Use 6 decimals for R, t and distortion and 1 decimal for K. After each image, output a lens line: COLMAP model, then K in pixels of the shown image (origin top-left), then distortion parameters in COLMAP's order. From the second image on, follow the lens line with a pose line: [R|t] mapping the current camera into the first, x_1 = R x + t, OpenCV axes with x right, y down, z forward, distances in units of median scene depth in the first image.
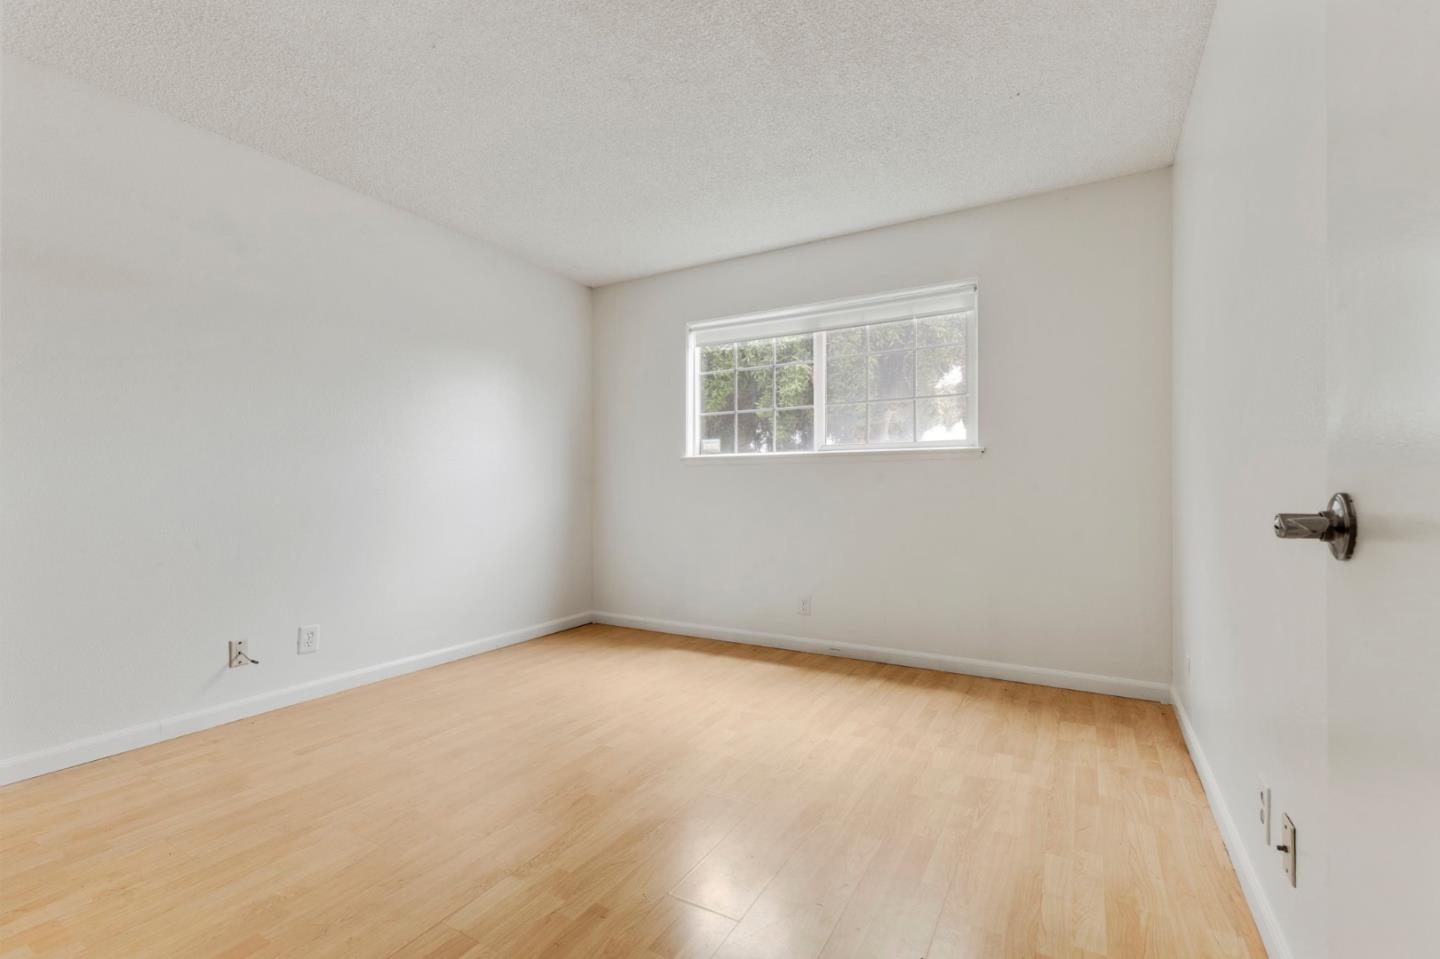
lens RADIAL K [[631.5, 0, 720.0], [0, 631.5, 479.5], [0, 0, 1]] dist [0.011376, 0.000205]
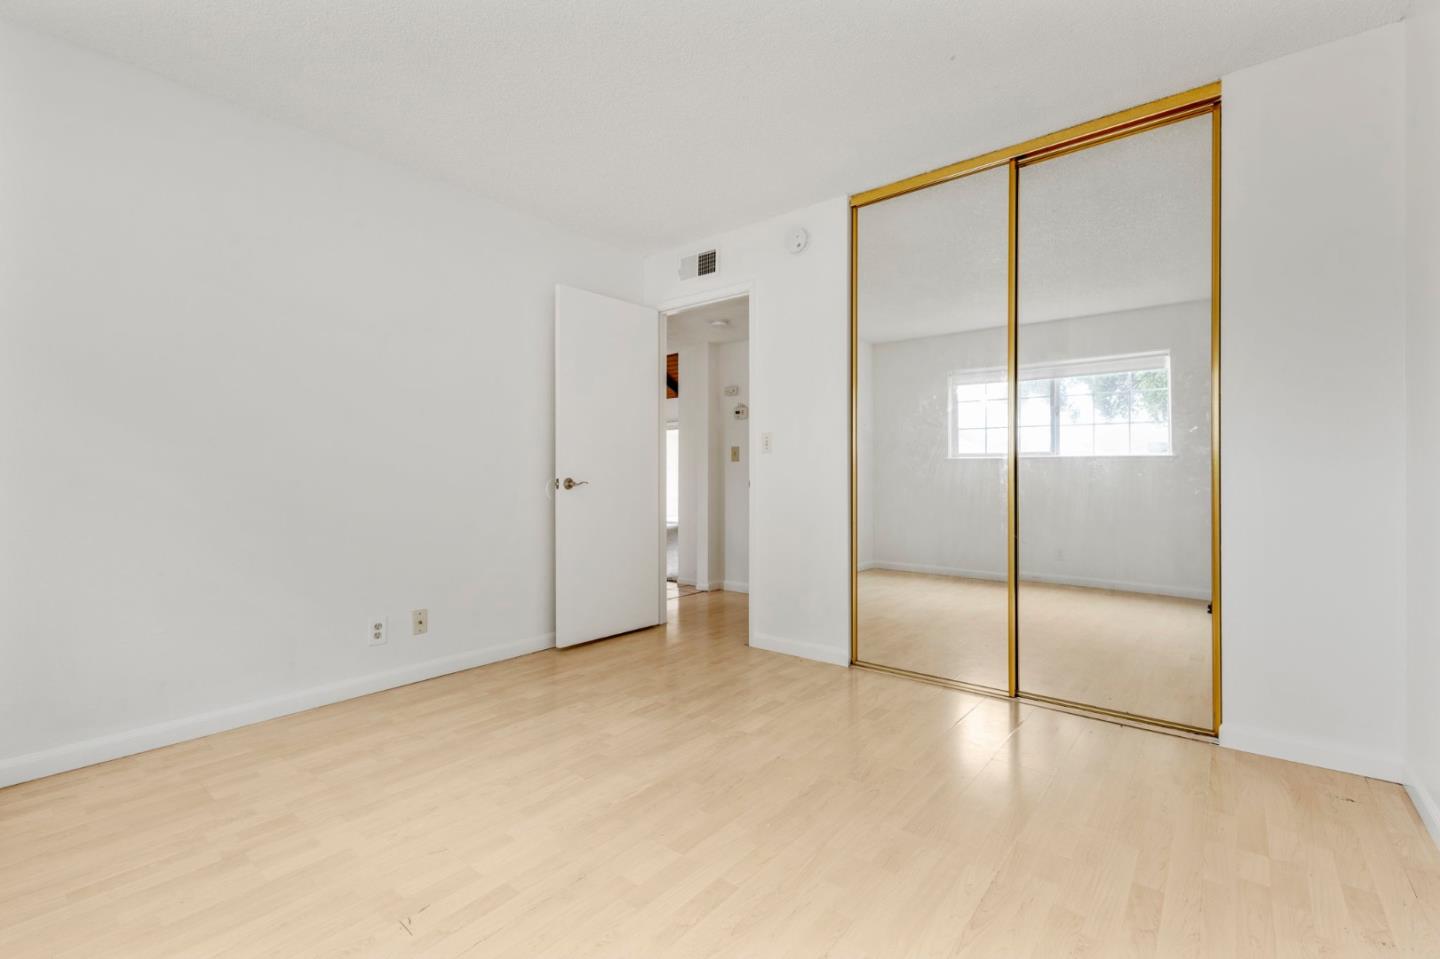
lens RADIAL K [[631.5, 0, 720.0], [0, 631.5, 479.5], [0, 0, 1]] dist [0.011376, 0.000205]
pose [[-0.988412, 0.002388, 0.151775, -0.376231], [0.002003, 0.999994, -0.002688, 0.020103], [-0.151781, -0.002353, -0.988411, 1.898786]]
